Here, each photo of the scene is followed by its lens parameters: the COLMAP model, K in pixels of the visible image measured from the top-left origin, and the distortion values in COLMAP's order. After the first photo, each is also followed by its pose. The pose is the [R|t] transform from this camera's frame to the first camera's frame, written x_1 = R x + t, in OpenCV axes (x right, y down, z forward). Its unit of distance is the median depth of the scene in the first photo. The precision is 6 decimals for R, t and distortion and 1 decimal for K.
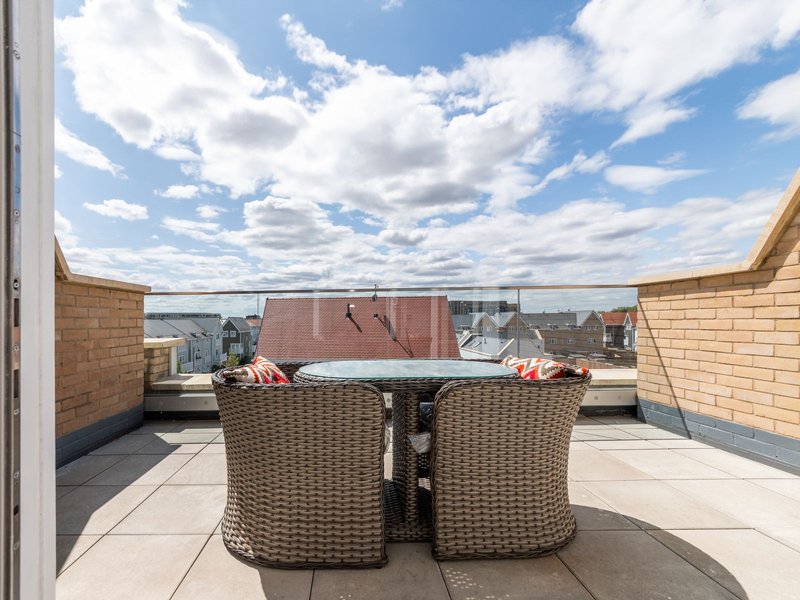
lens RADIAL K [[379.3, 0, 400.0], [0, 379.3, 300.0], [0, 0, 1]] dist [-0.000062, -0.000019]
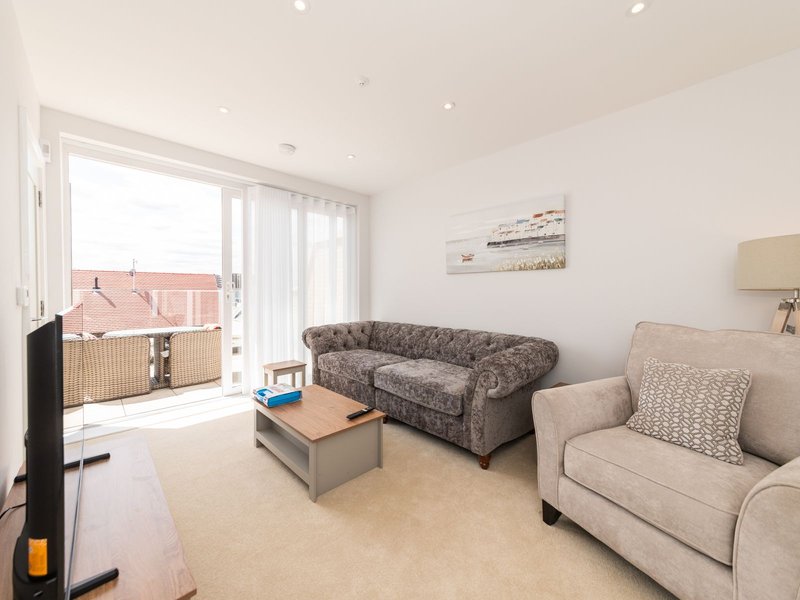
lens RADIAL K [[379.3, 0, 400.0], [0, 379.3, 300.0], [0, 0, 1]] dist [-0.000062, -0.000019]
pose [[0.850913, -0.009622, 0.525218, 0.062683], [-0.031319, 0.997124, 0.069009, -0.306884], [-0.524372, -0.075170, 0.848165, -2.408002]]
